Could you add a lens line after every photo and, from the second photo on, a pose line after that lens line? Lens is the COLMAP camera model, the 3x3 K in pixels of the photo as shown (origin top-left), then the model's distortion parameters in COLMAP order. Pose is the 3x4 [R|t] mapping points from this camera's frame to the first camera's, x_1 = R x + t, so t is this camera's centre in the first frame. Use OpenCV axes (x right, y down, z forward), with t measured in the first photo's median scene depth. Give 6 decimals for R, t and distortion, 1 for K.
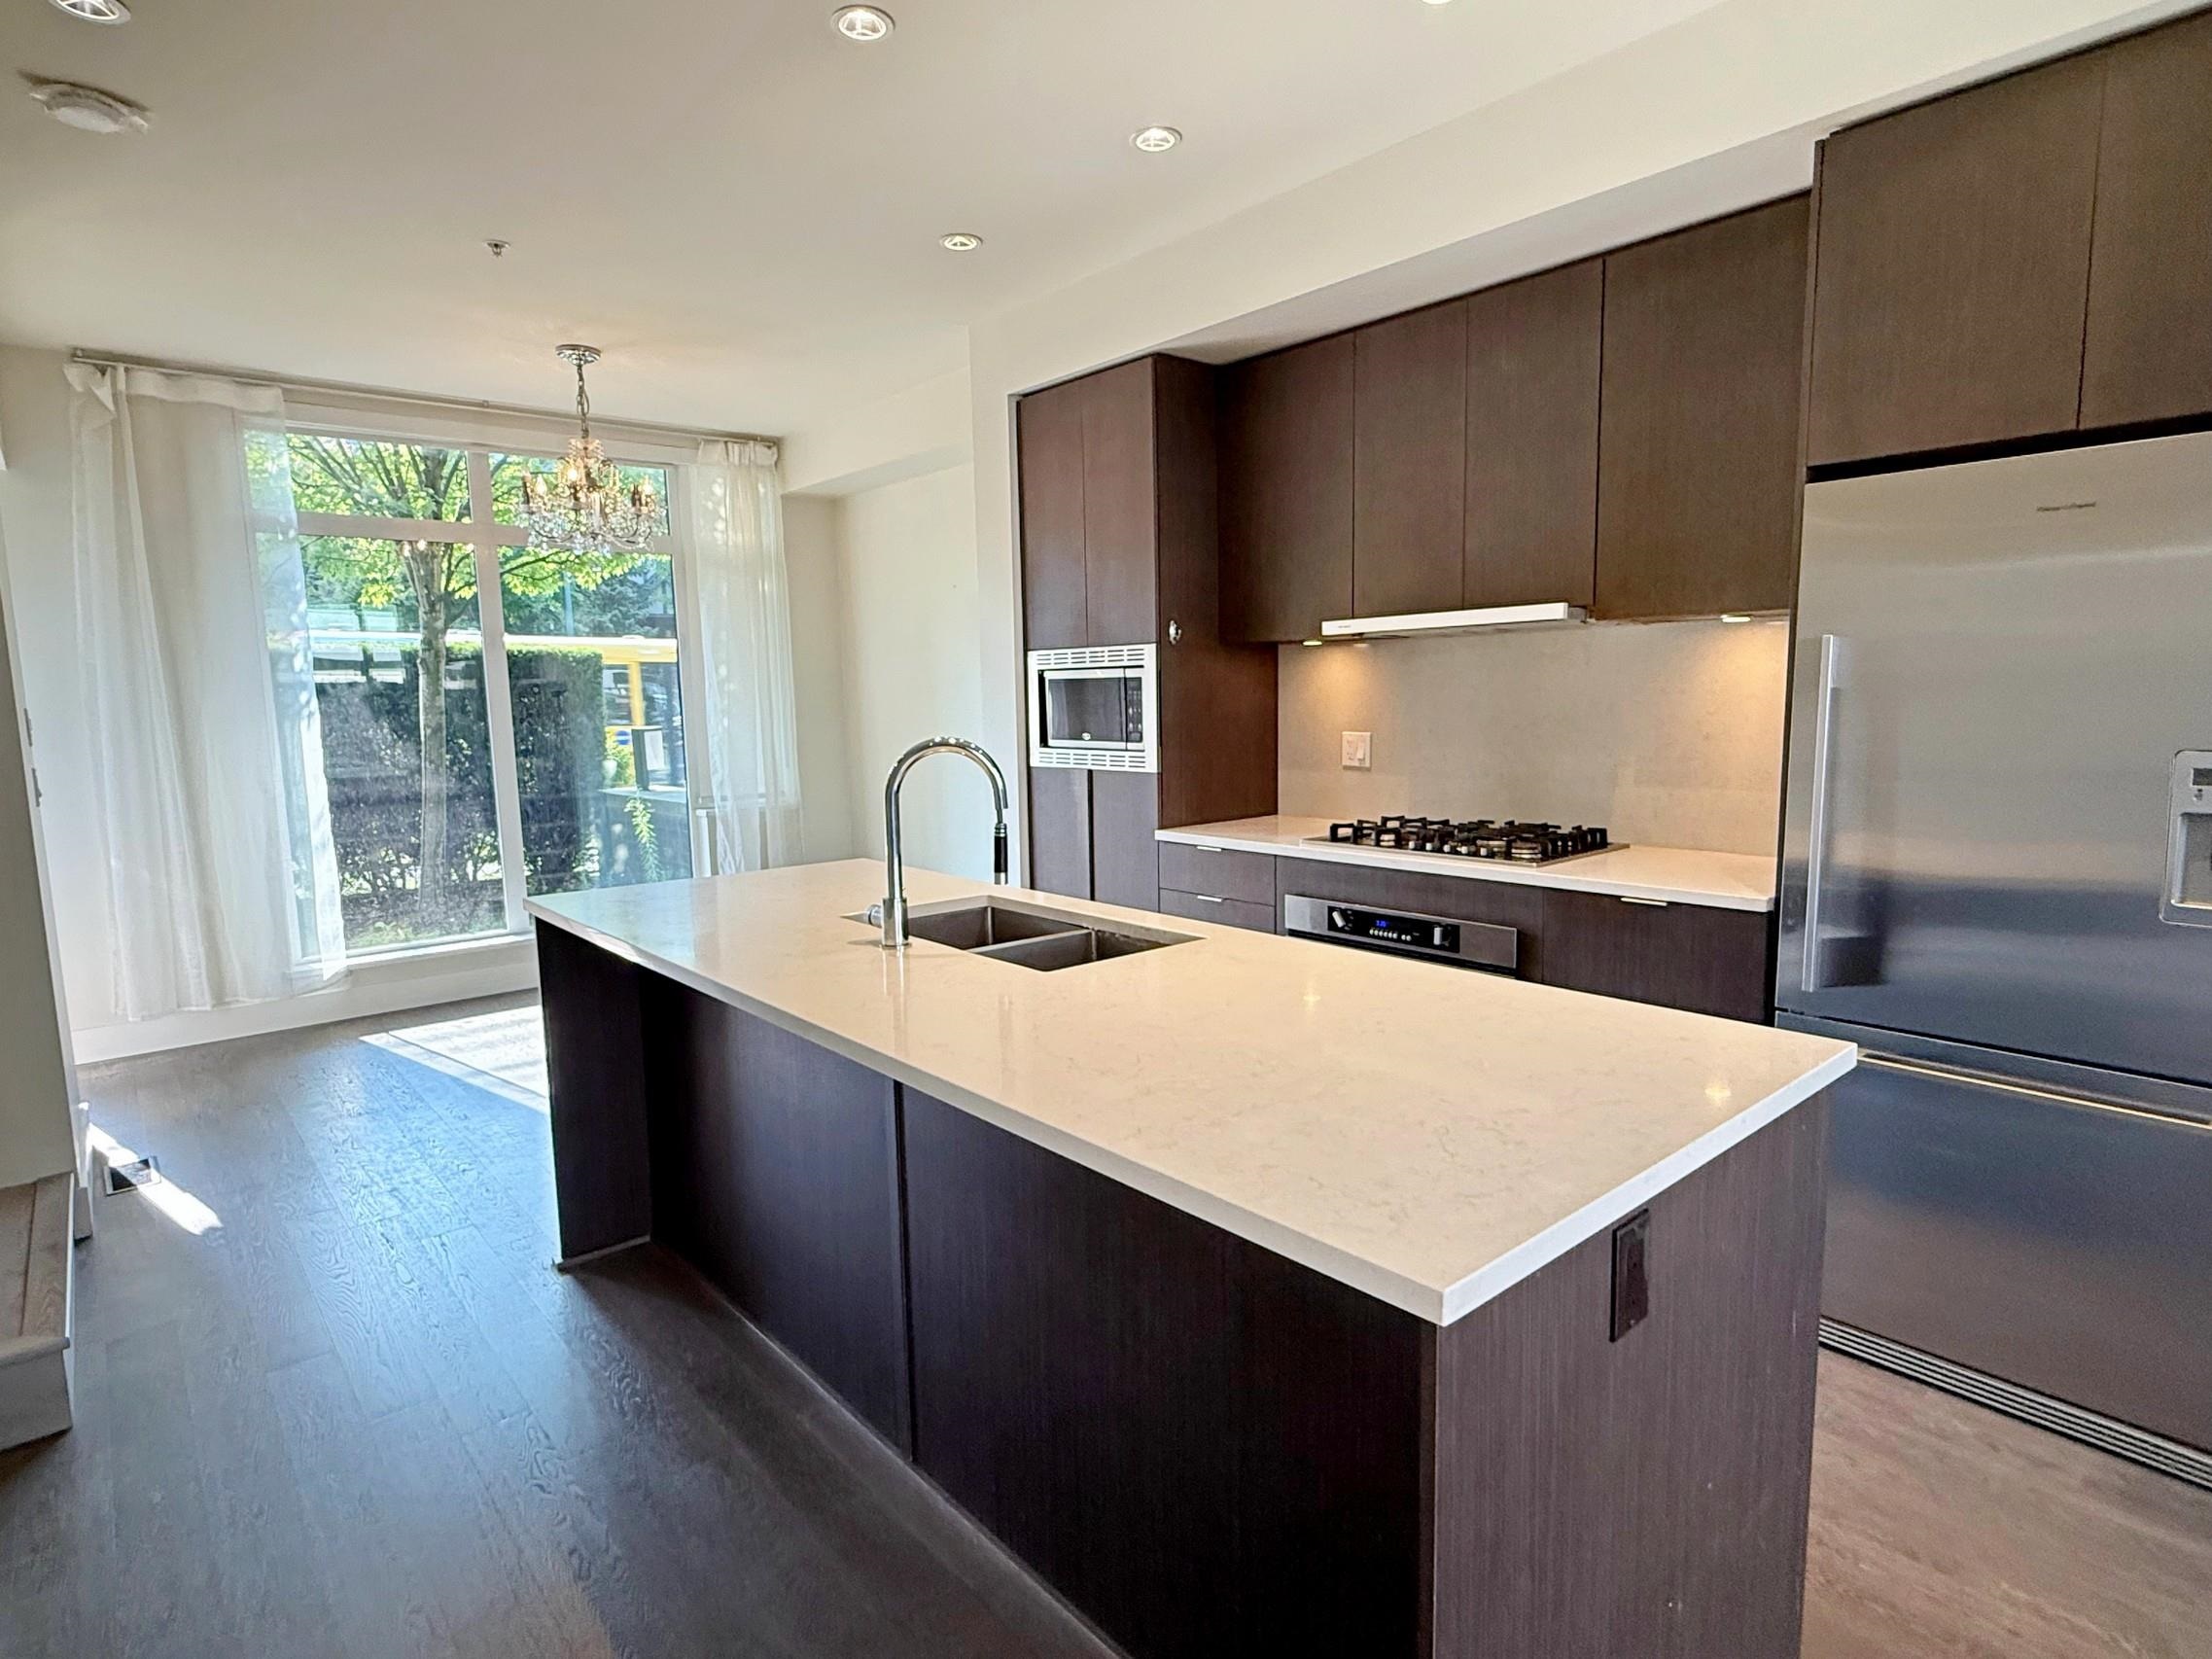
lens RADIAL K [[1167.7, 0, 1115.7], [0, 1167.7, 823.5], [0, 0, 1]] dist [0.002803, -0.000259]
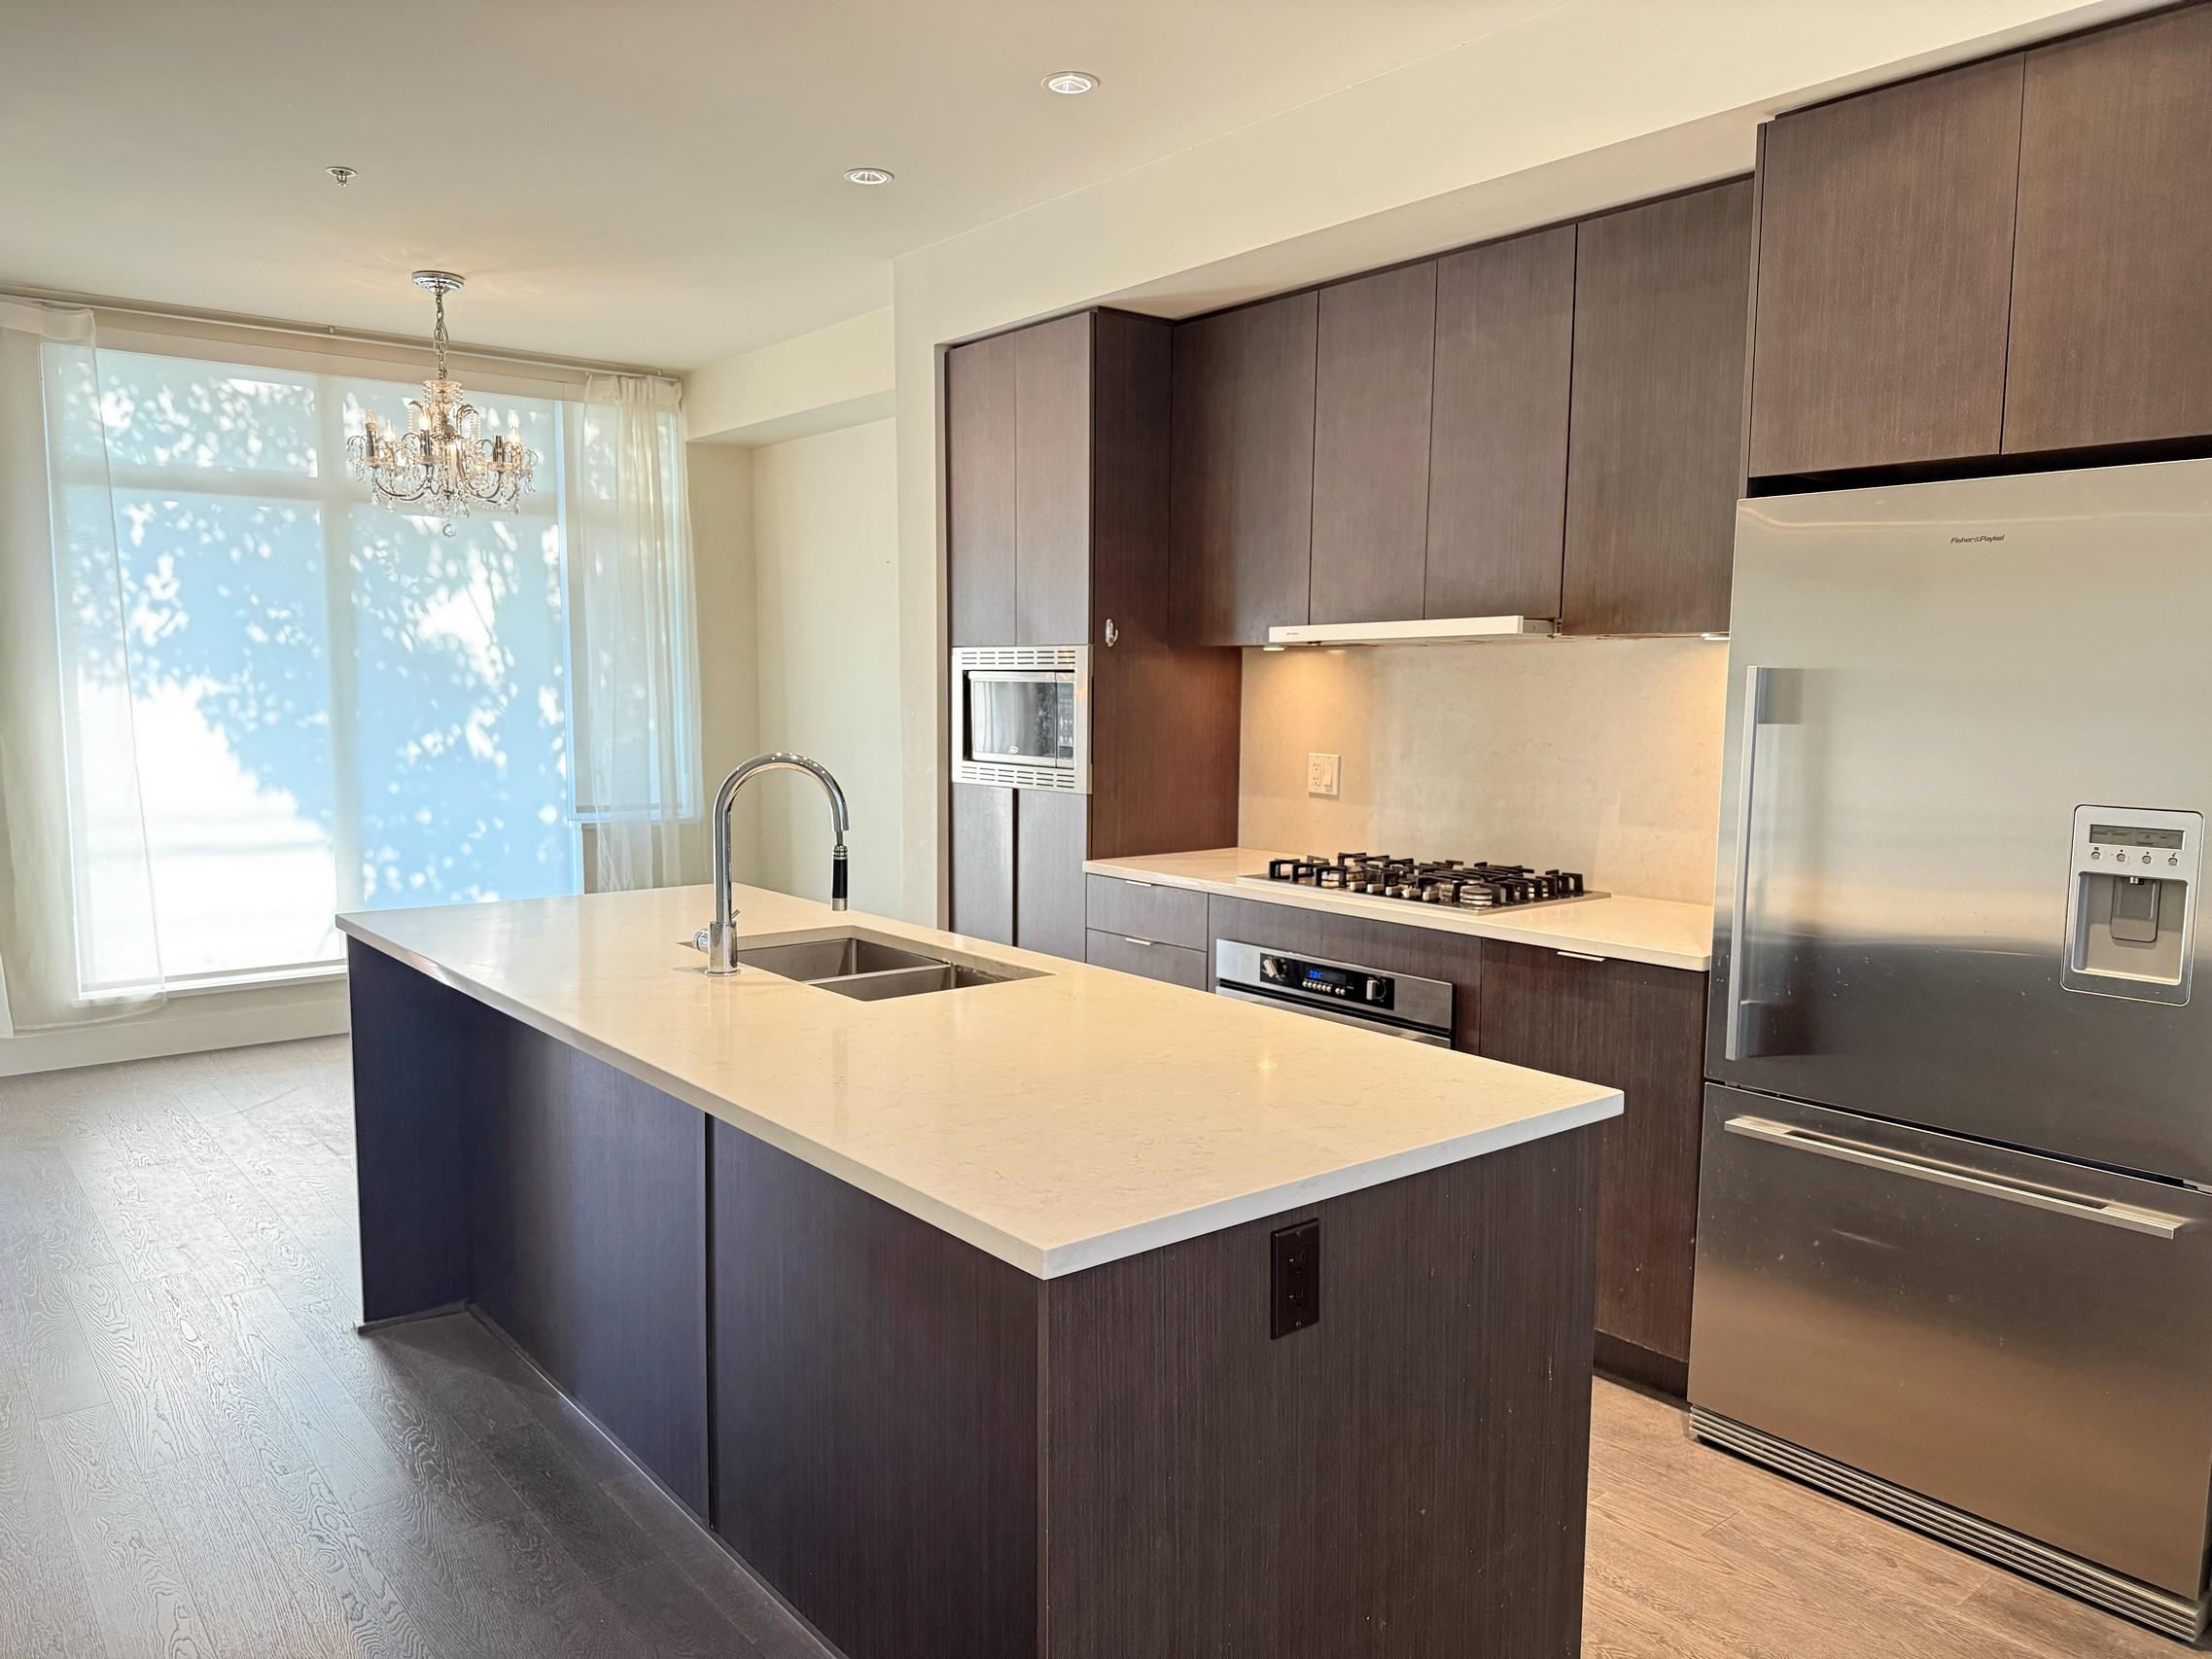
lens RADIAL K [[1552.7, 0, 1117.9], [0, 1552.7, 832.7], [0, 0, 1]] dist [0.045836, -0.057783]
pose [[0.999115, 0.029950, -0.029524, 0.128812], [-0.030399, 0.999427, -0.014904, 0.001302], [0.029060, 0.015788, 0.999453, -0.187650]]
